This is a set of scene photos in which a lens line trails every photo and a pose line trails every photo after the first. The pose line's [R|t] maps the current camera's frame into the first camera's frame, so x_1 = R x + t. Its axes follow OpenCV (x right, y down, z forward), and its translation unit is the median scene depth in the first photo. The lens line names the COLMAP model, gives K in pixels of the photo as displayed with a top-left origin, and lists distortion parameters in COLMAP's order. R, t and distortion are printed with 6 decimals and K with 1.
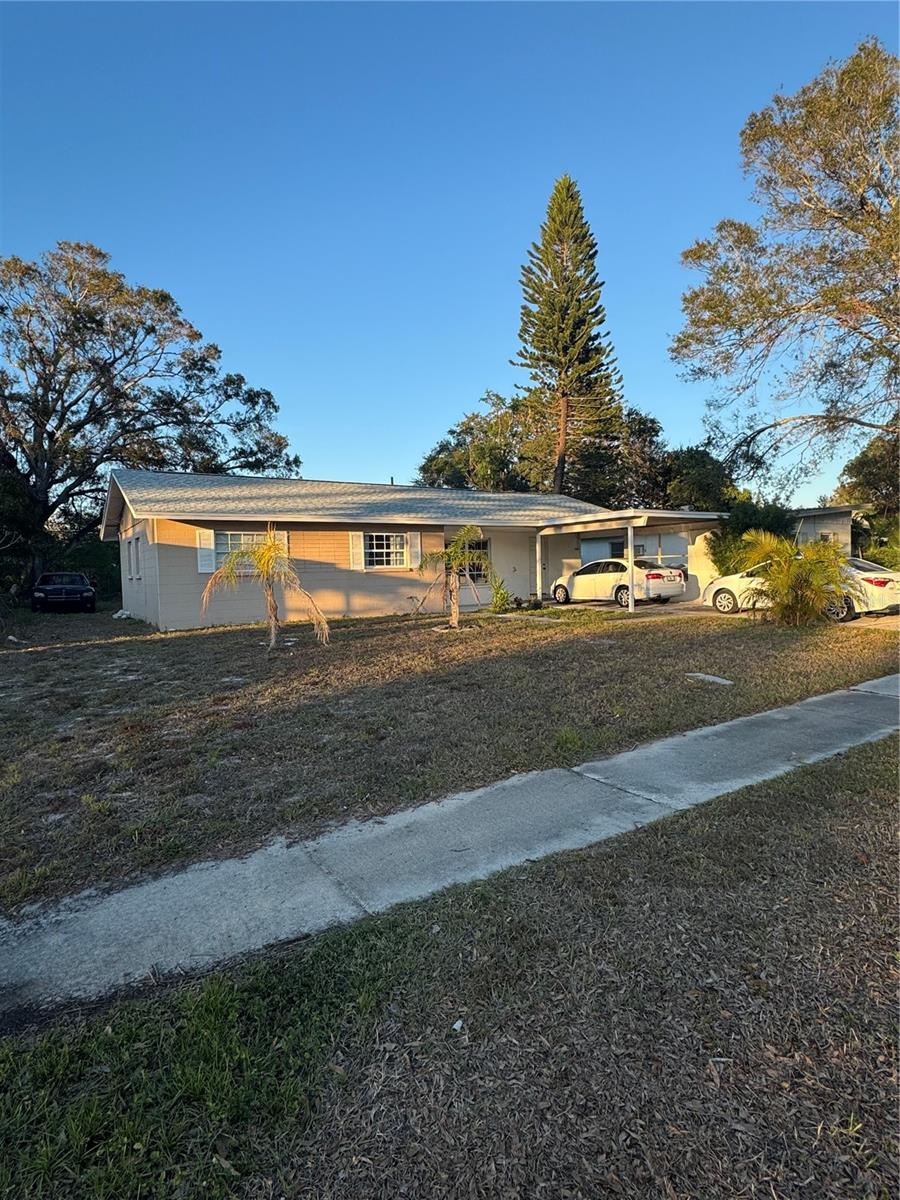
lens RADIAL K [[633.3, 0, 450.0], [0, 633.3, 600.0], [0, 0, 1]] dist [-0.001010, 0.000024]
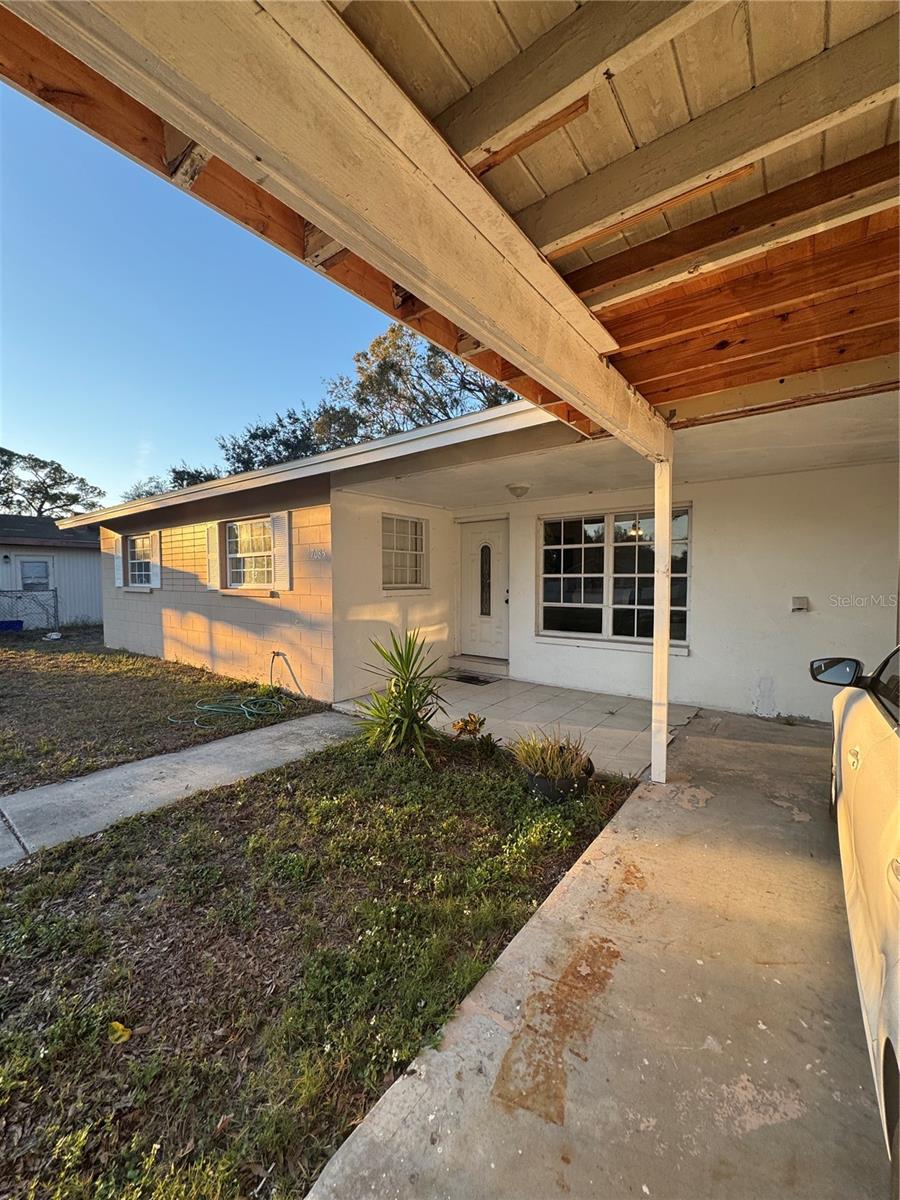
lens RADIAL K [[478.3, 0, 450.0], [0, 478.3, 600.0], [0, 0, 1]] dist [-0.000011, -0.000002]
pose [[0.350046, 0.071511, -0.933999, 0.256335], [-0.049716, 0.997095, 0.057709, -0.057867], [0.935412, 0.026234, 0.352584, 0.824698]]
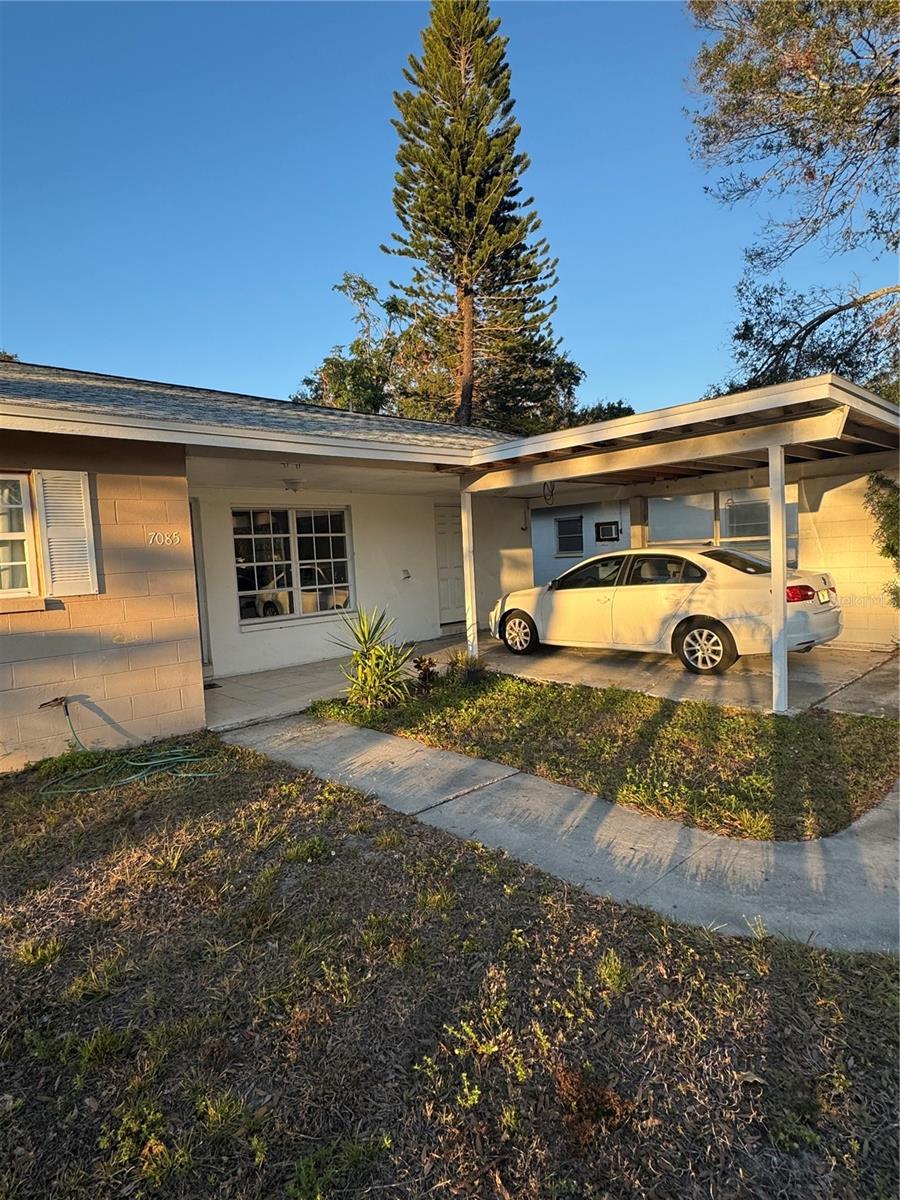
lens RADIAL K [[633.3, 0, 450.0], [0, 633.3, 600.0], [0, 0, 1]] dist [-0.001010, 0.000024]
pose [[0.982046, -0.038070, 0.184762, 0.049562], [0.034706, 0.999168, 0.021404, -0.040813], [-0.185423, -0.014607, 0.982550, 0.571353]]
